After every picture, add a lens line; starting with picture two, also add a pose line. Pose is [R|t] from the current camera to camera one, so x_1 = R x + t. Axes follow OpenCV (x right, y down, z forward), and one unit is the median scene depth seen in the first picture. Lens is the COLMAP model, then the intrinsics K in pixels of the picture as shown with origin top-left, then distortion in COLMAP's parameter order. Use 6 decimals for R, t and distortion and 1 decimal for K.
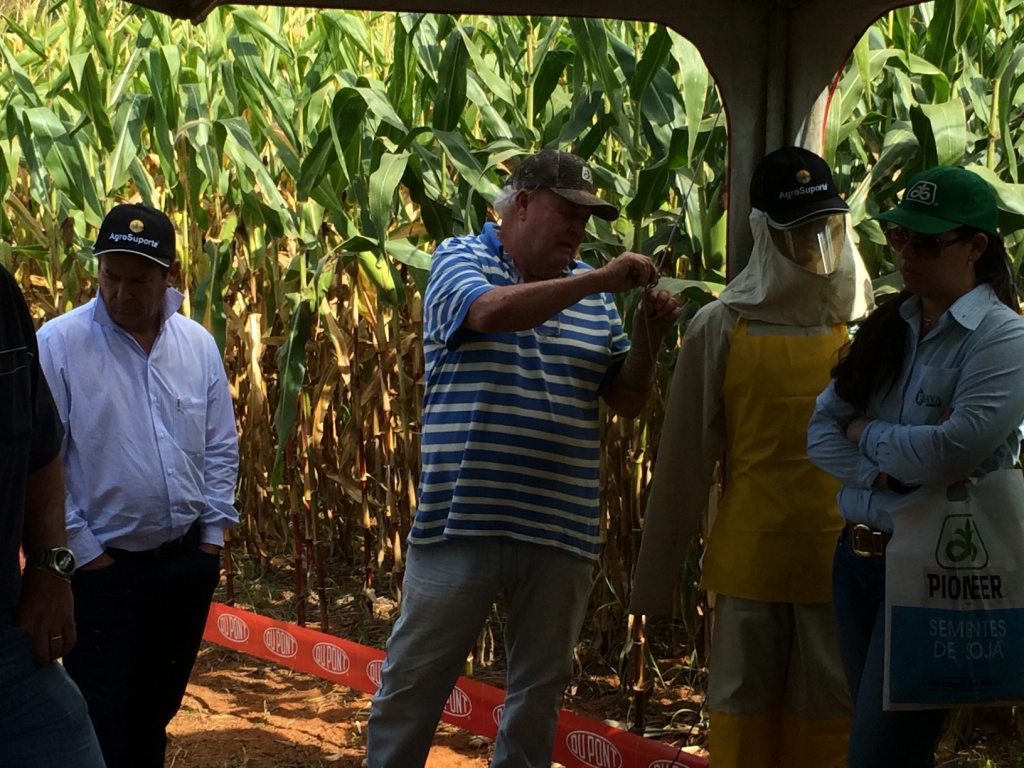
lens RADIAL K [[2029.8, 0, 512.0], [0, 2029.8, 384.0], [0, 0, 1]] dist [0.020386, 0.167086]
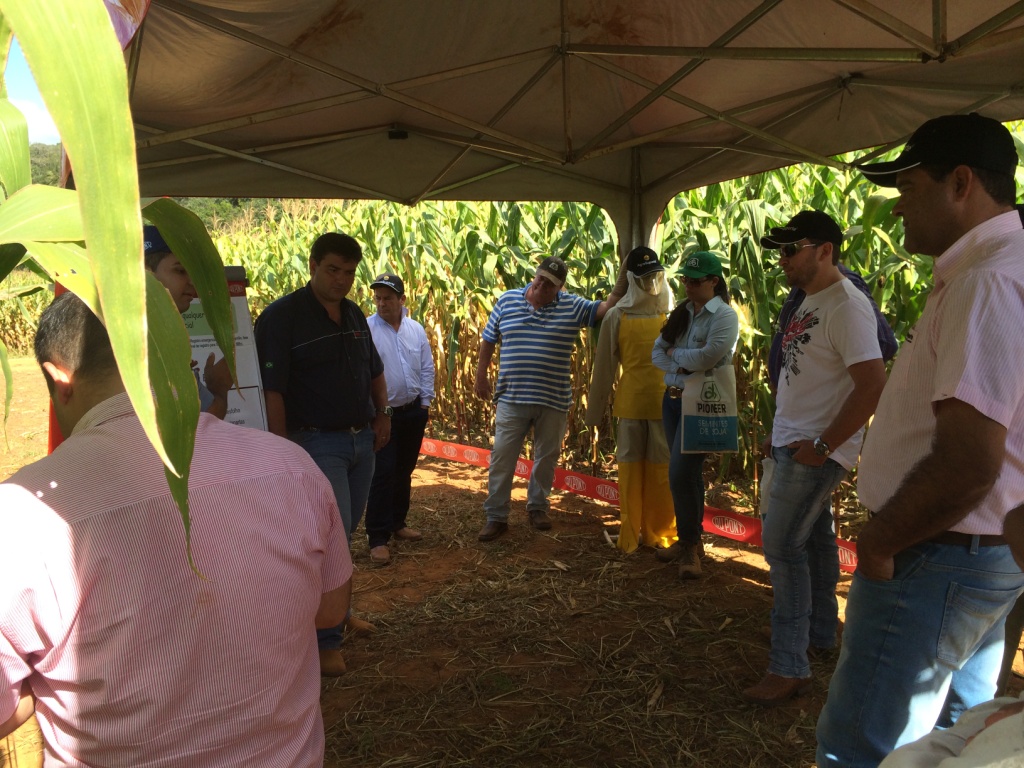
lens RADIAL K [[910.0, 0, 539.9], [0, 910.0, 388.4], [0, 0, 1]] dist [0.033634, -0.003924]
pose [[0.999383, -0.033330, -0.011112, 0.011949], [0.033603, 0.999114, 0.025351, 0.029237], [0.010257, -0.025708, 0.999617, -0.160309]]
